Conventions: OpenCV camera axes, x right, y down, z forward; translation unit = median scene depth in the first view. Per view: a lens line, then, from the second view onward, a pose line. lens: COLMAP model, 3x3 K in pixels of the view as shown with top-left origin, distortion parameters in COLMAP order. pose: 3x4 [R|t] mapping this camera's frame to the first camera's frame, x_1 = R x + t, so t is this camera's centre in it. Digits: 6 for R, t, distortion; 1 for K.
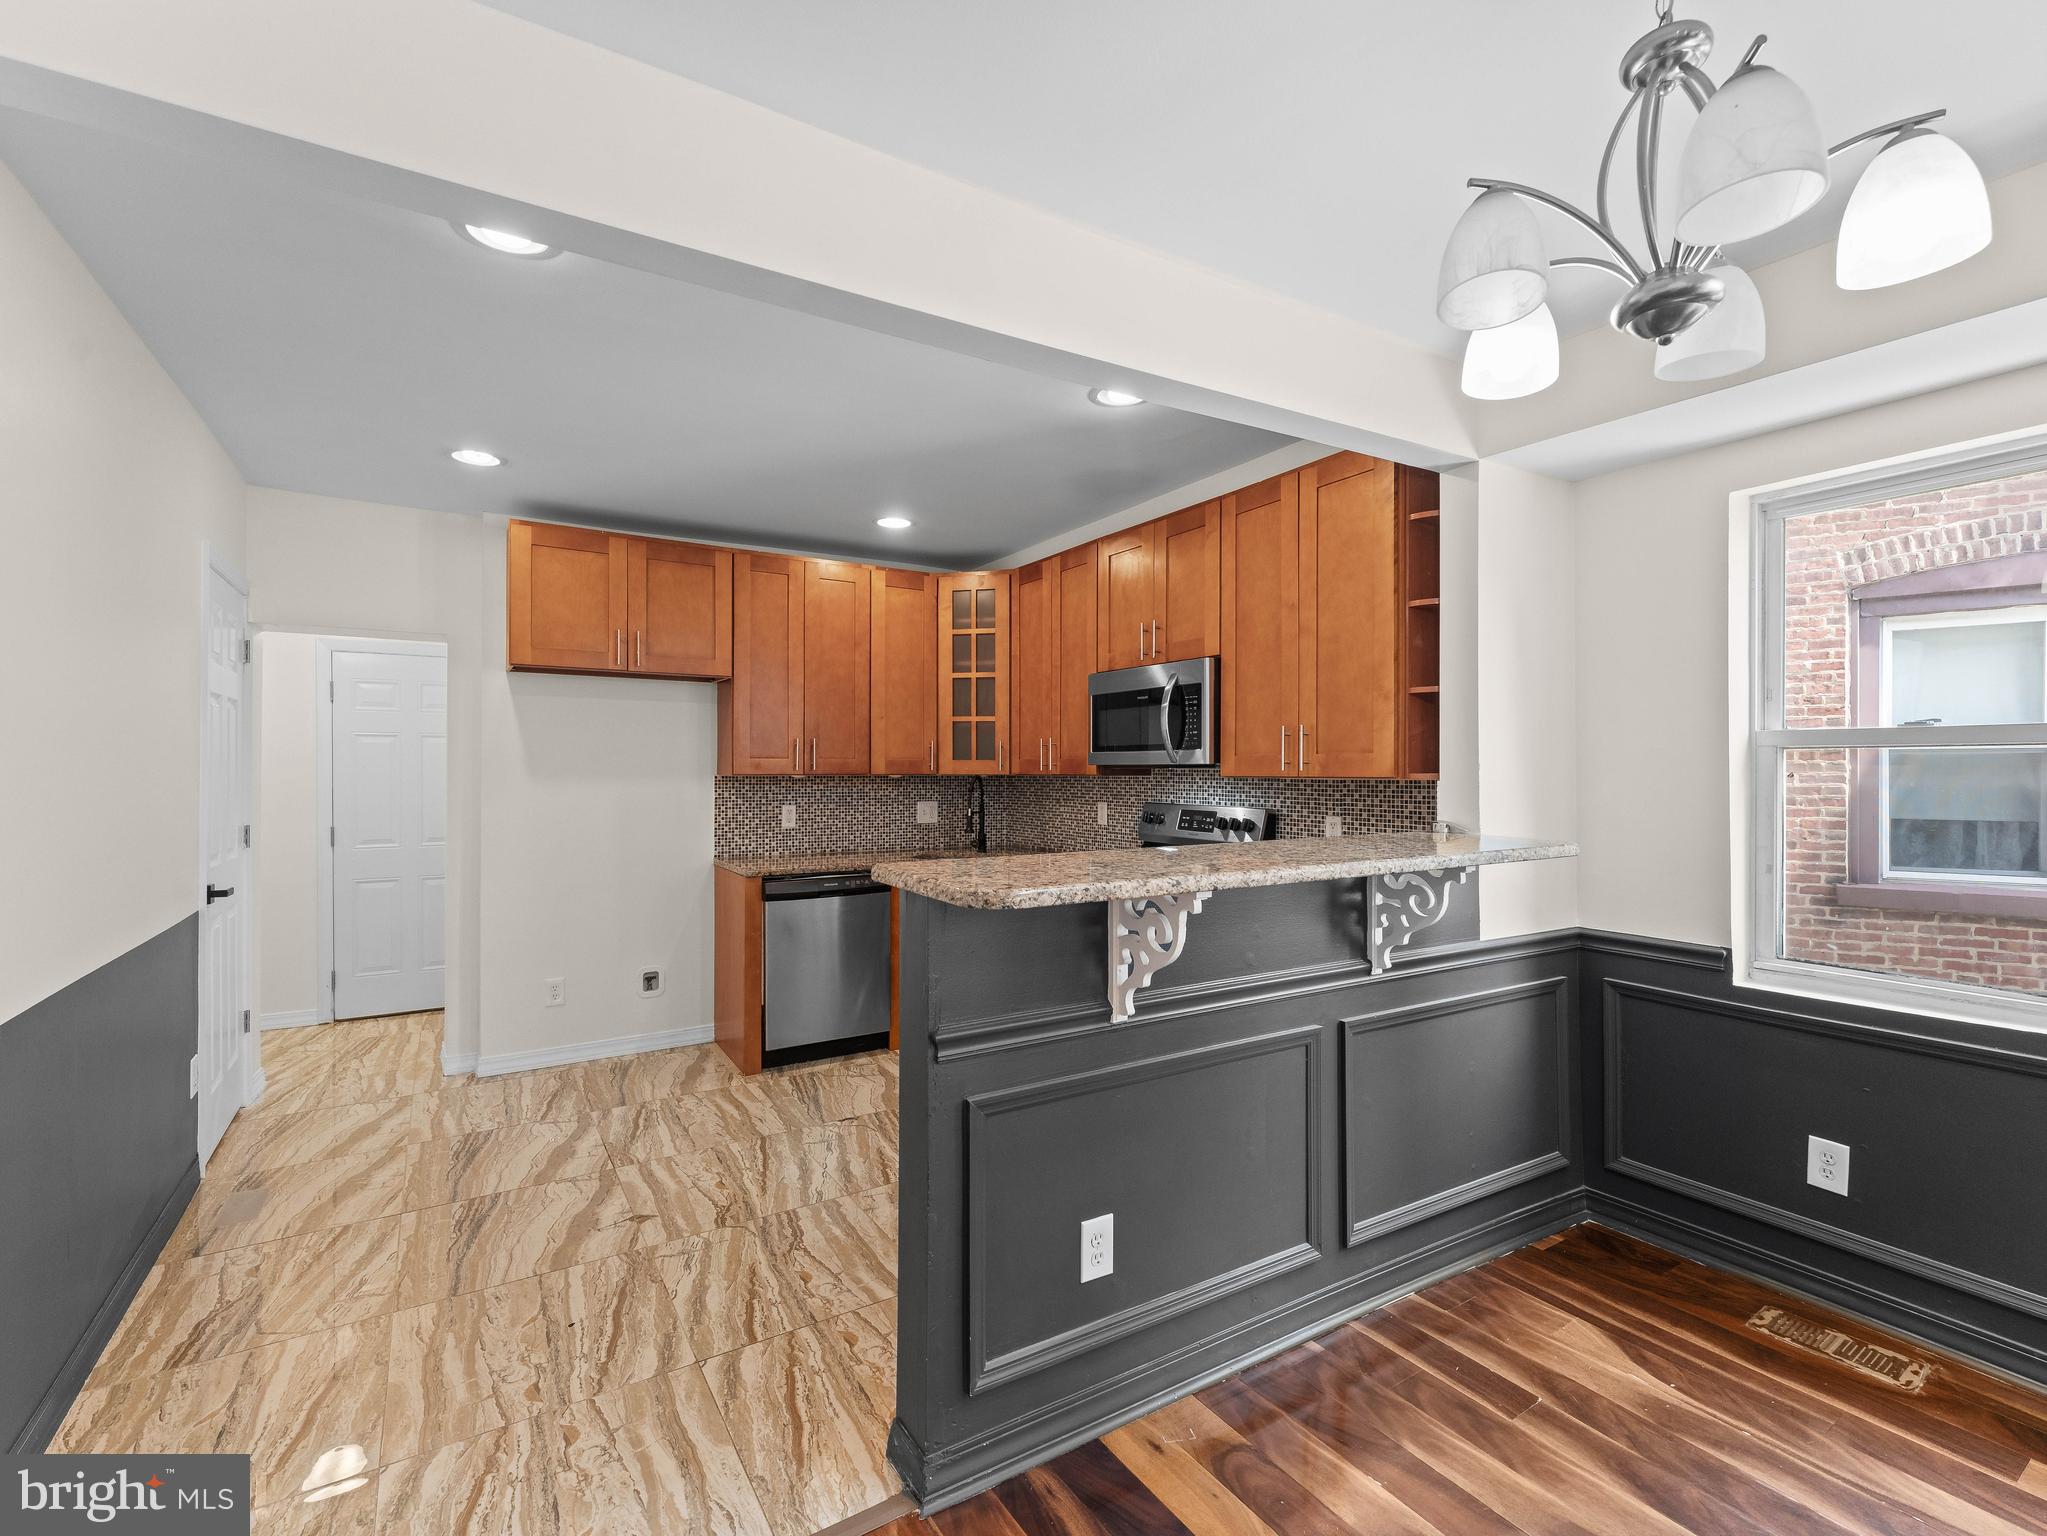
lens RADIAL K [[923.4, 0, 1019.4], [0, 923.4, 769.1], [0, 0, 1]] dist [0.000949, -0.000520]
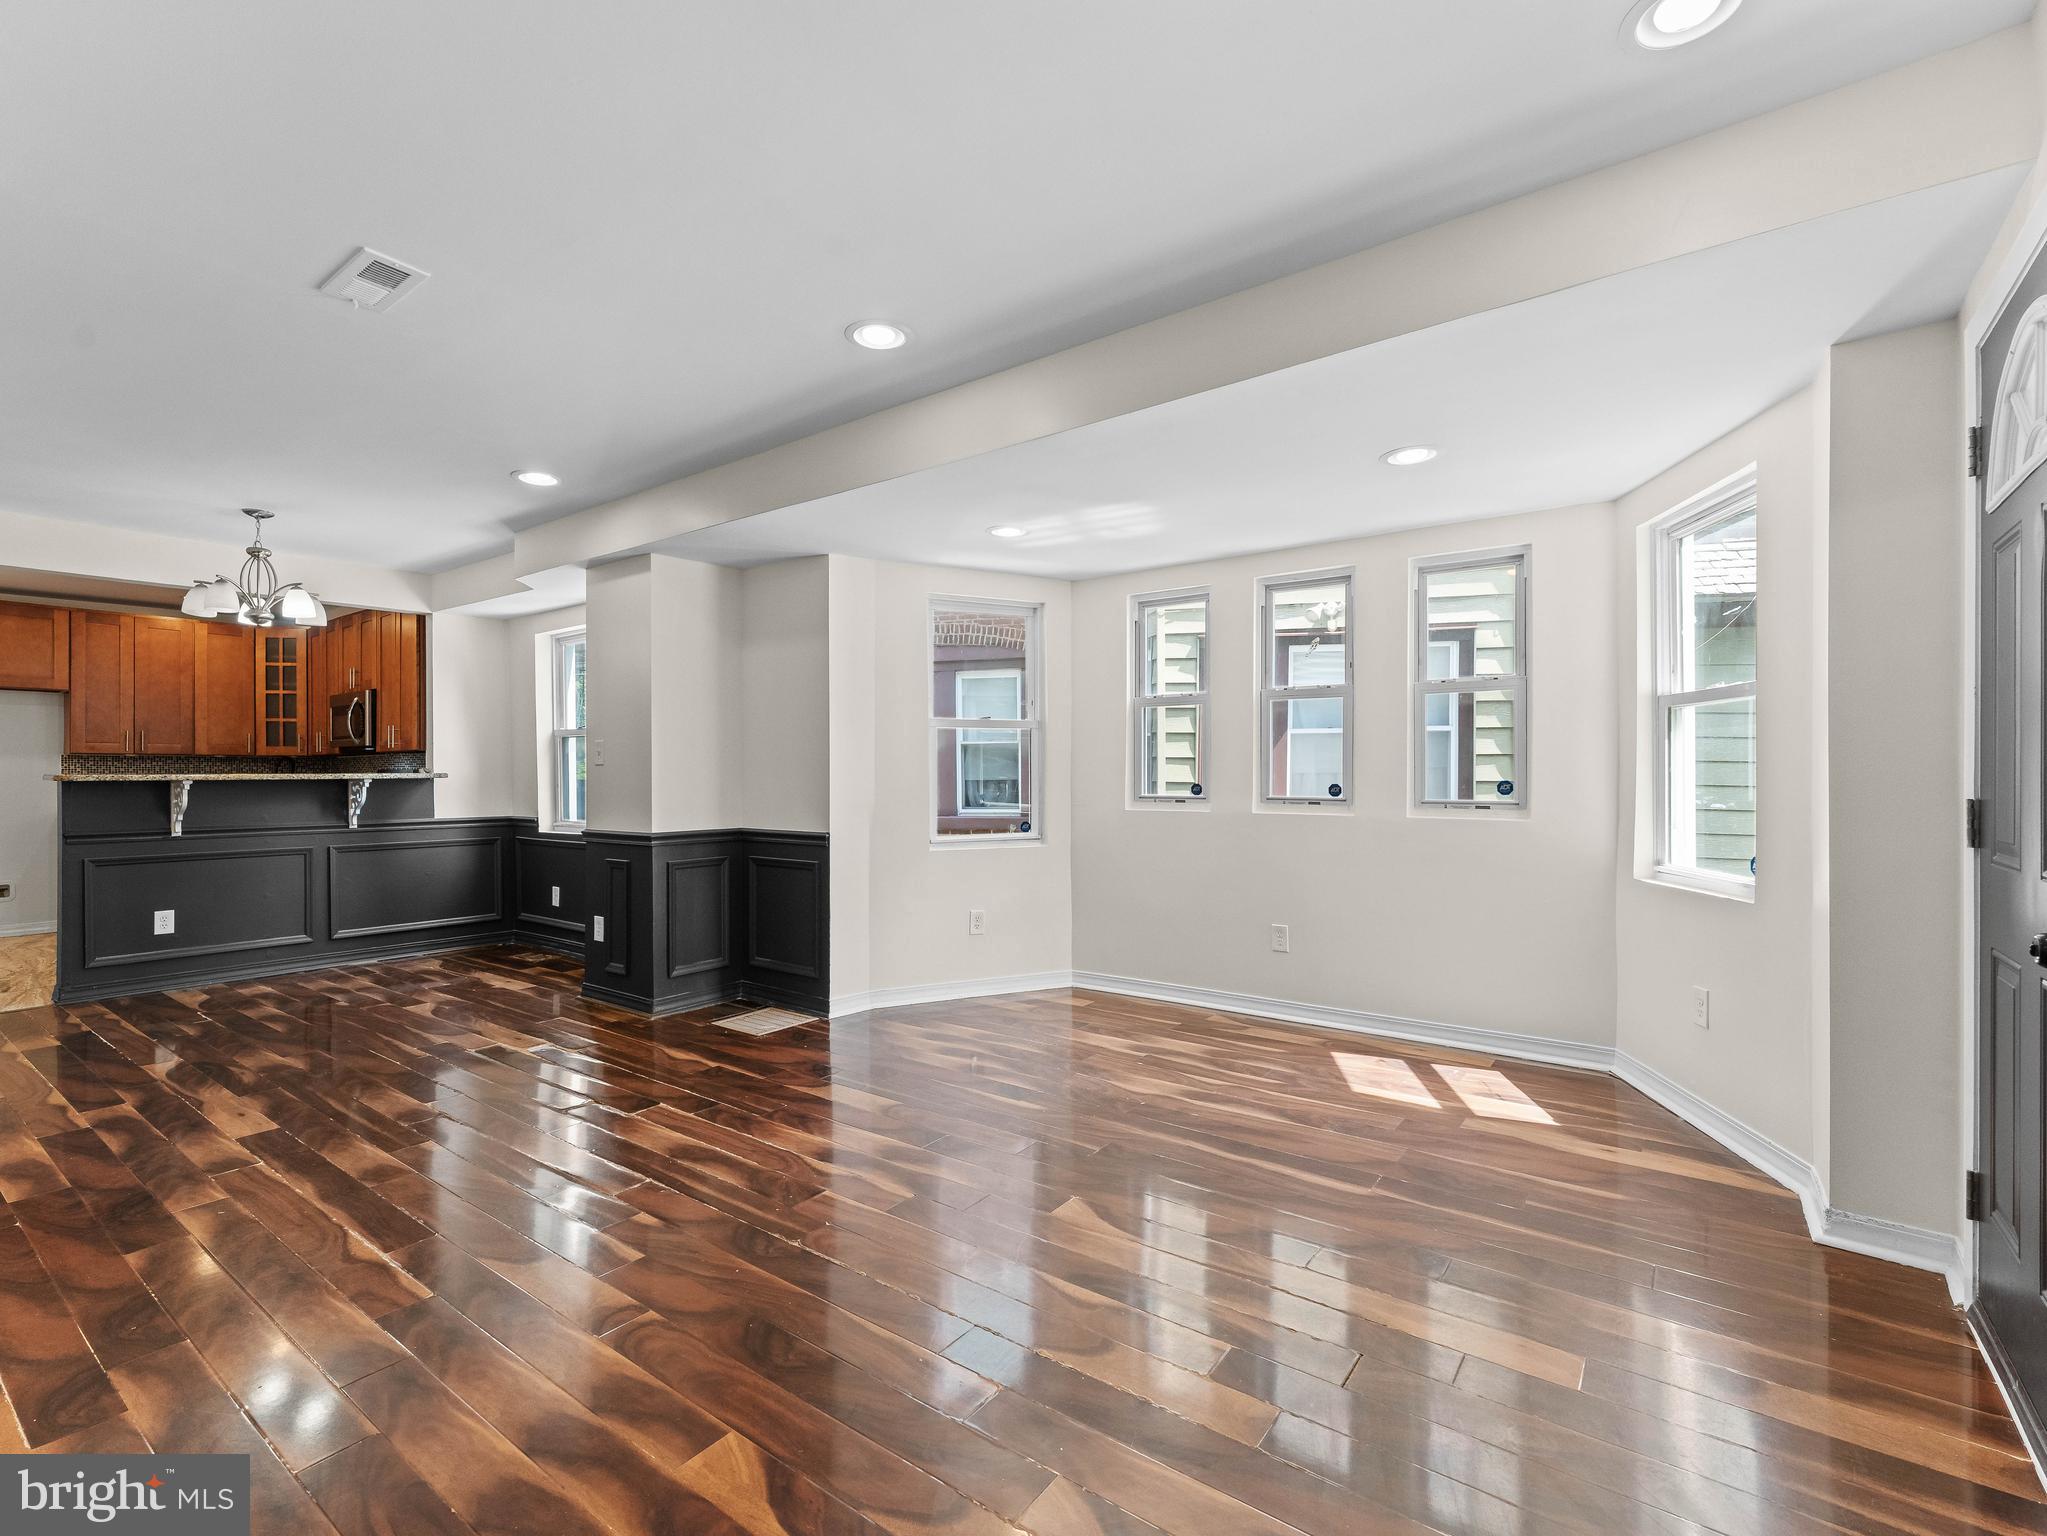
lens RADIAL K [[925.2, 0, 1016.7], [0, 925.2, 773.6], [0, 0, 1]] dist [0.000407, -0.000365]
pose [[0.934088, -0.003093, 0.357028, 0.642689], [0.003683, 0.999993, -0.000973, 0.049569], [-0.357023, 0.002224, 0.934093, -1.057634]]
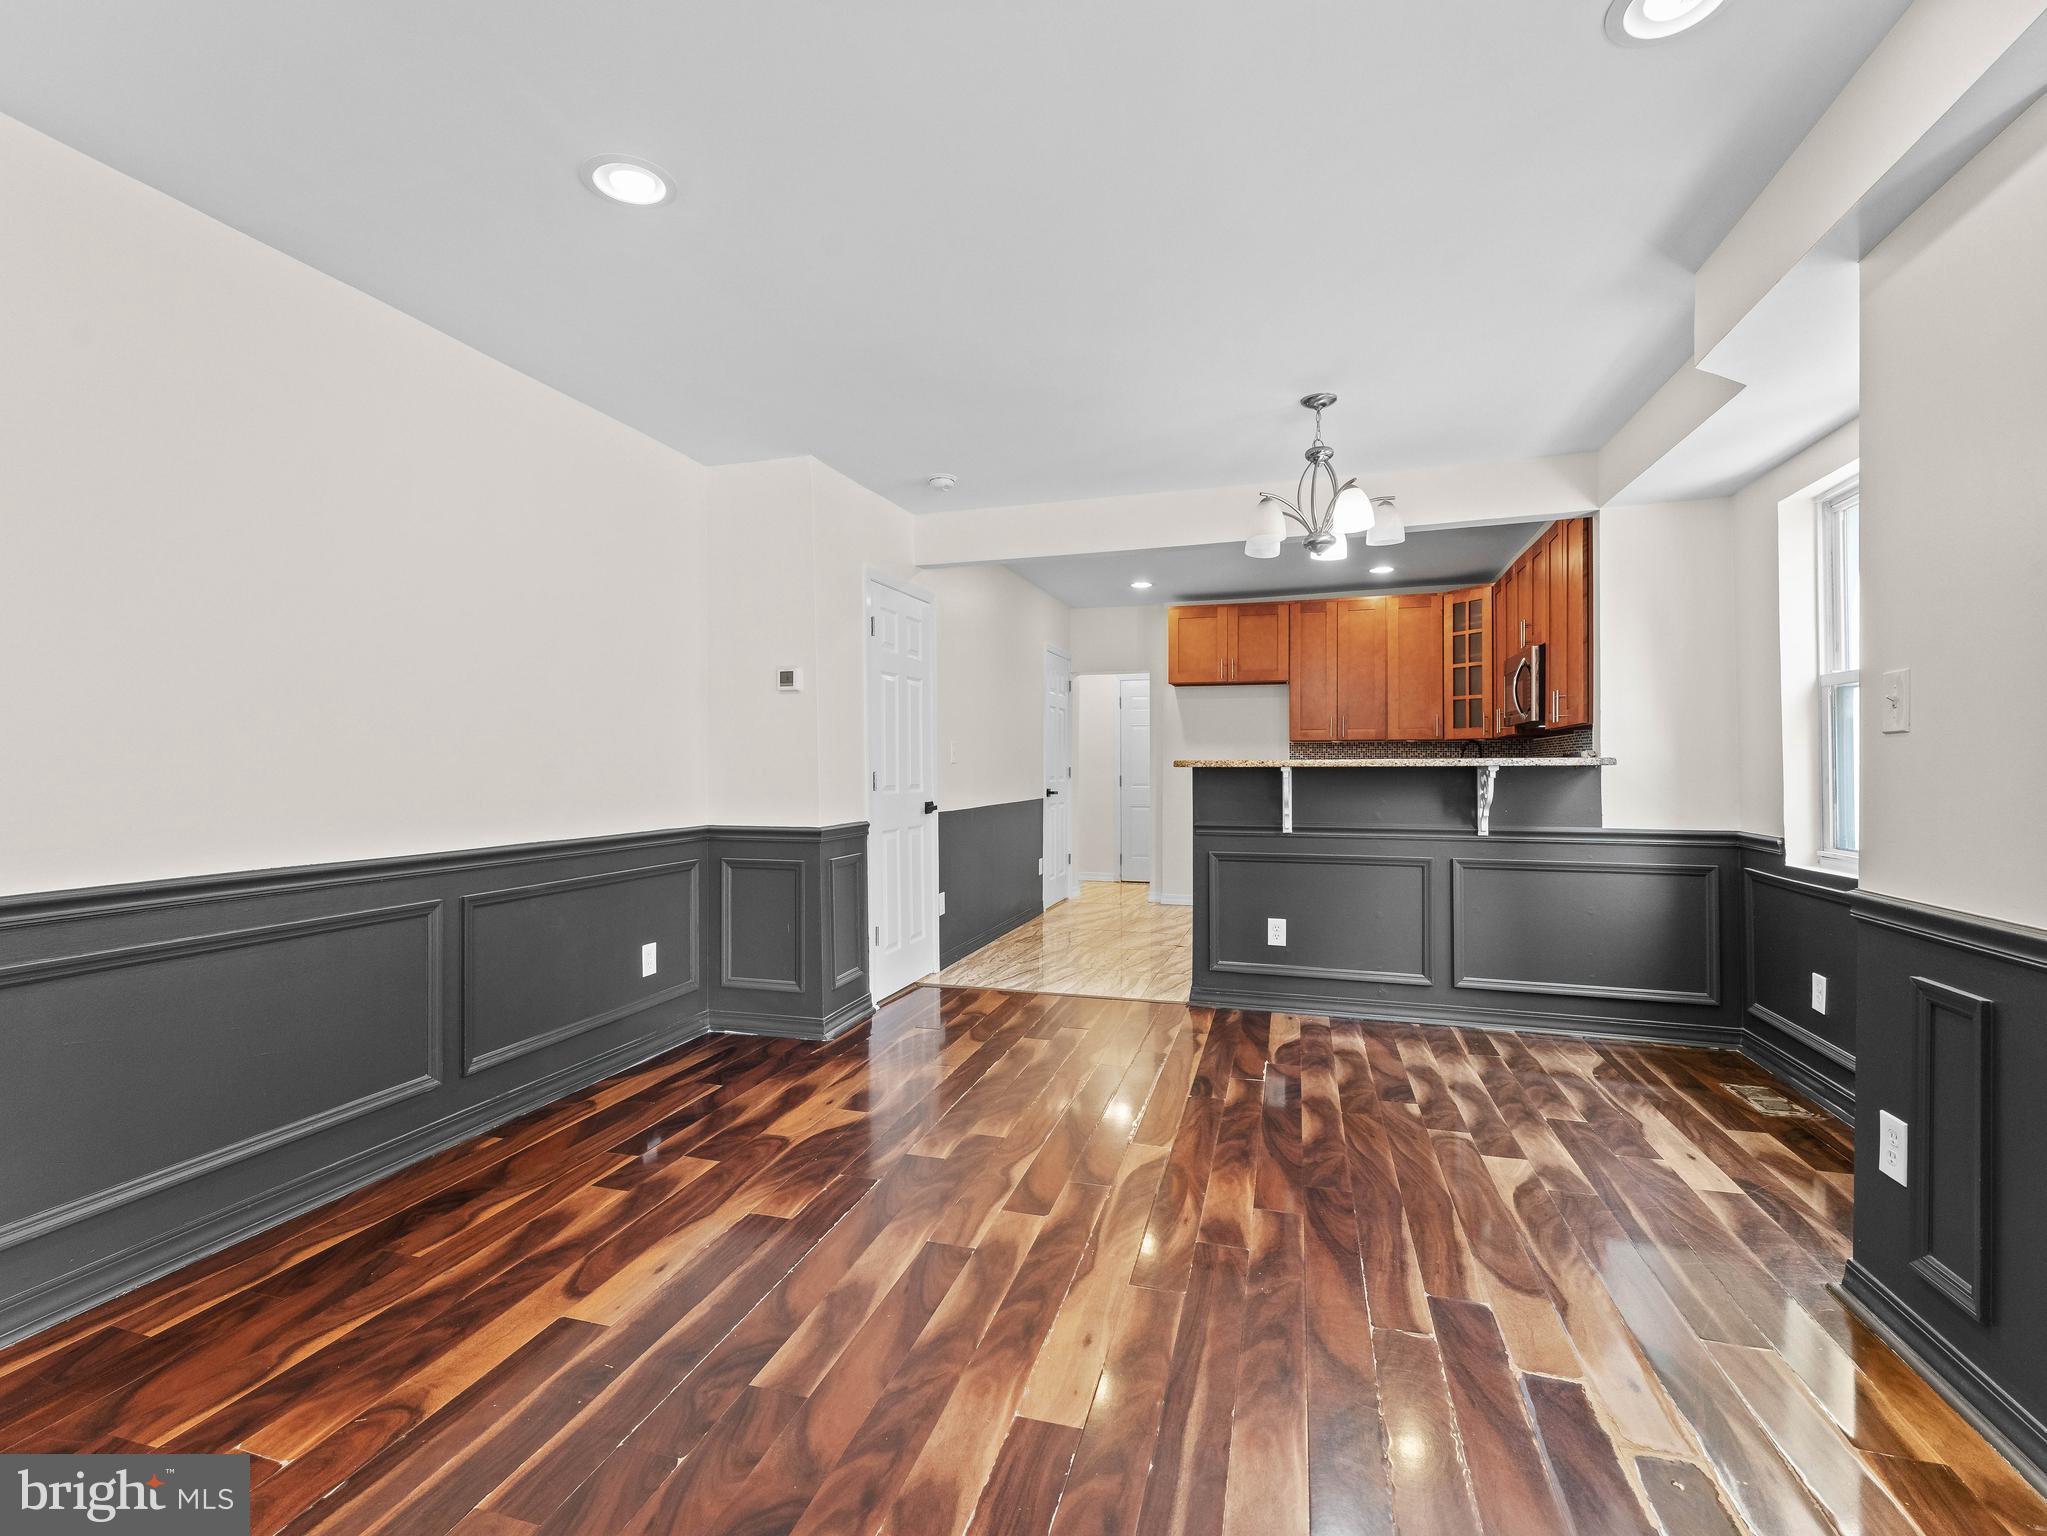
lens RADIAL K [[923.4, 0, 1019.4], [0, 923.4, 769.1], [0, 0, 1]] dist [0.000949, -0.000520]
pose [[0.650831, 0.001574, -0.759221, 0.632377], [0.001678, 0.999992, 0.003511, 0.051278], [0.759221, -0.003559, 0.650824, -0.429349]]
